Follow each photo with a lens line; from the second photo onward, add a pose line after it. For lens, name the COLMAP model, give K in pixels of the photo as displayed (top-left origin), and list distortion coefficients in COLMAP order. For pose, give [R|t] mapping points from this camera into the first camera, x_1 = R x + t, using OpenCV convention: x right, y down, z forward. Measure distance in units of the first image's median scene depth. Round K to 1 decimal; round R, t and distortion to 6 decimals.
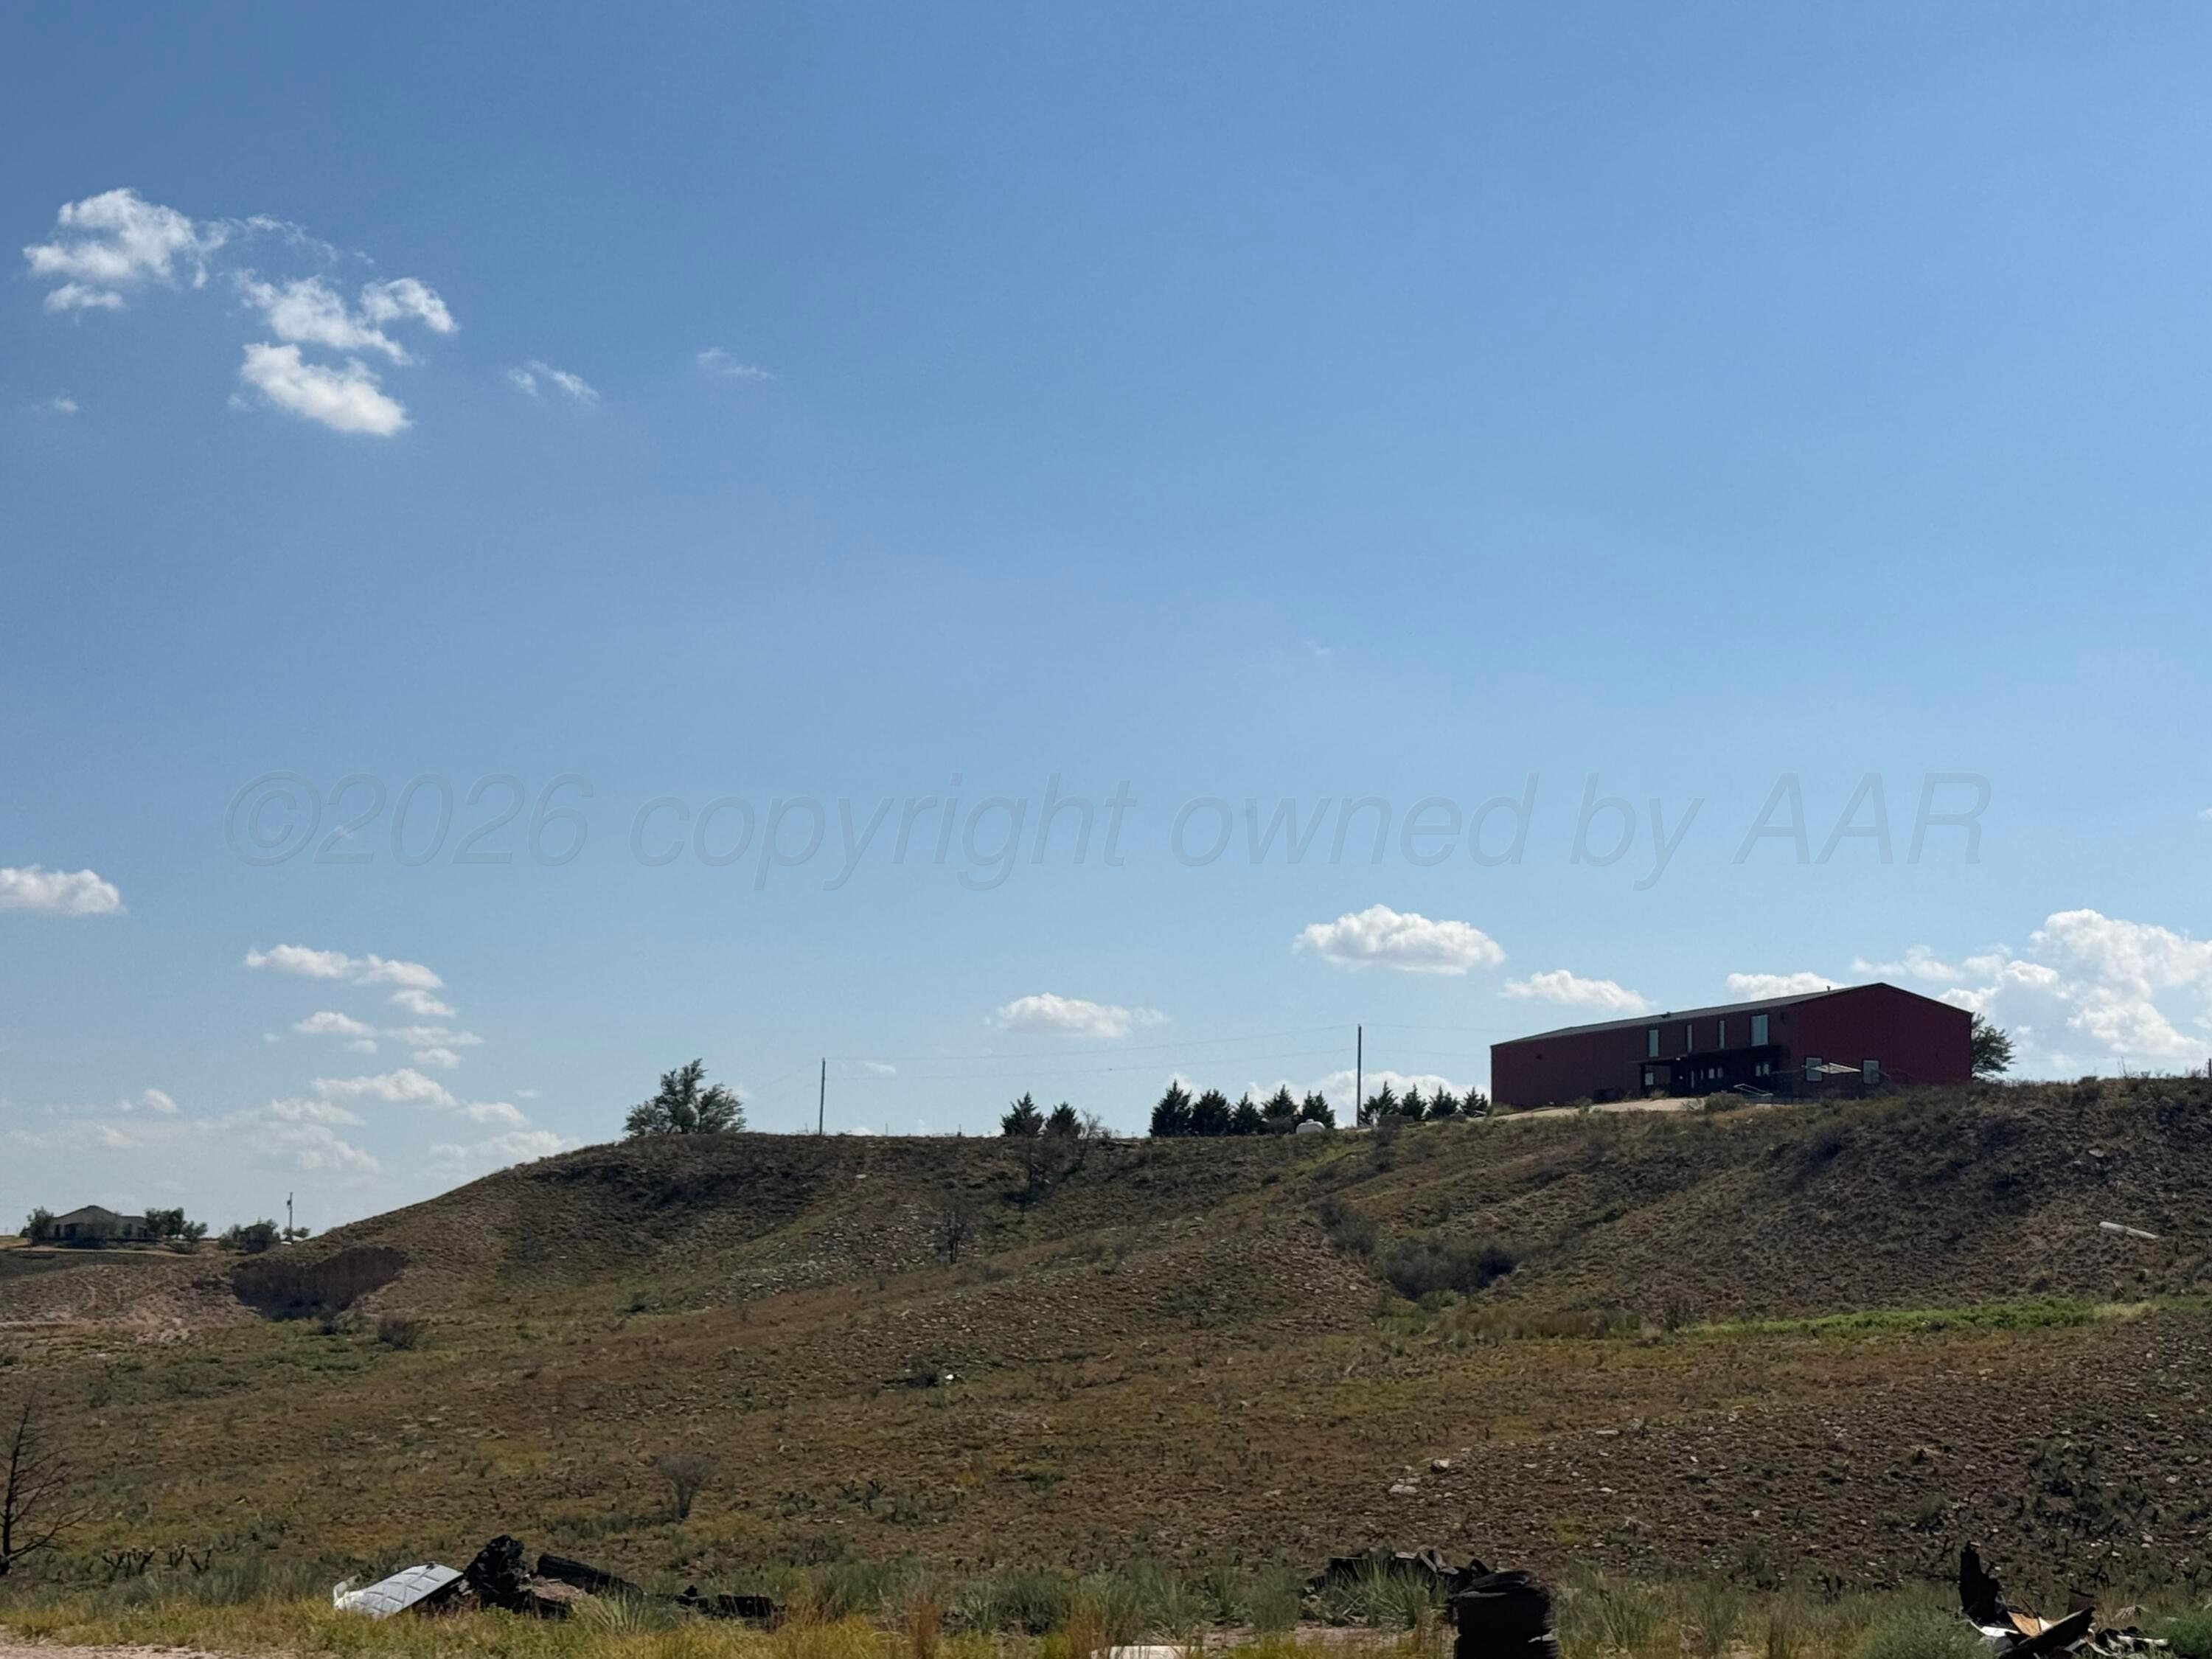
lens RADIAL K [[3825.5, 0, 1106.0], [0, 3825.5, 829.5], [0, 0, 1]] dist [0.103115, 0.024363]
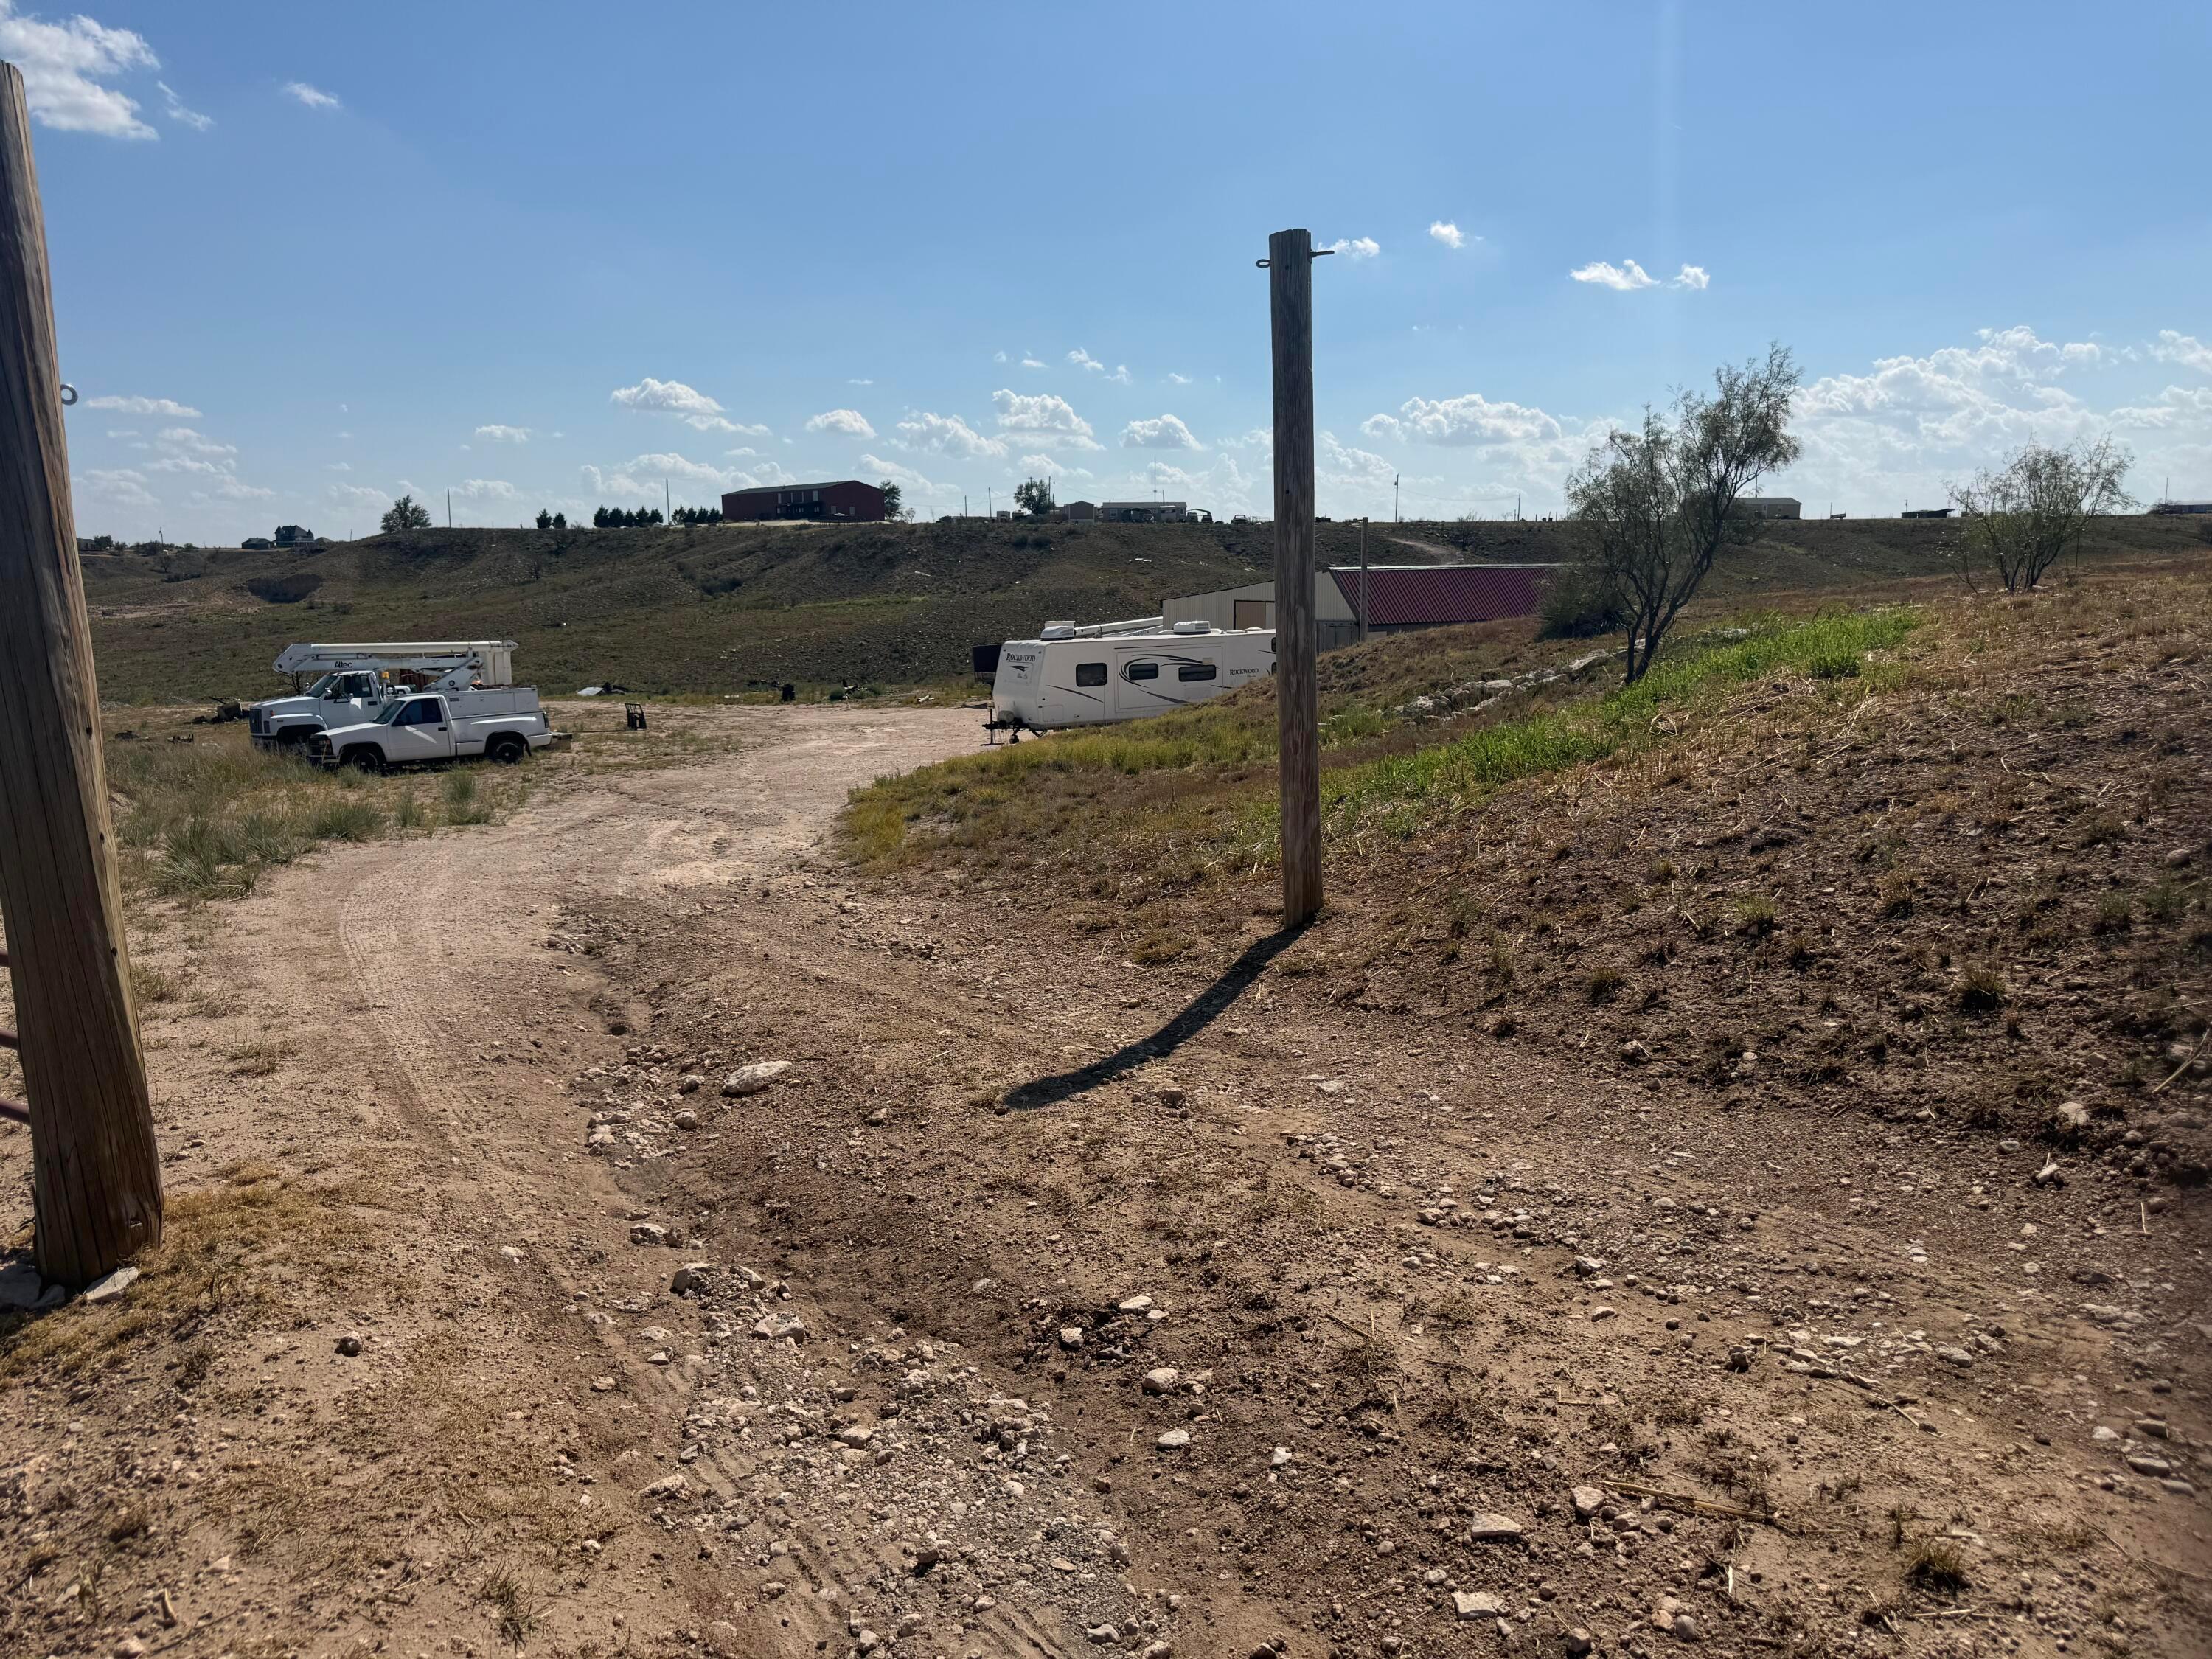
lens RADIAL K [[1465.0, 0, 1106.0], [0, 1465.0, 829.5], [0, 0, 1]] dist [0.075589, -0.095122]
pose [[0.936469, -0.075128, 0.342610, -0.025159], [-0.029296, 0.956625, 0.289846, -0.030365], [-0.349524, -0.281469, 0.893649, -0.147286]]
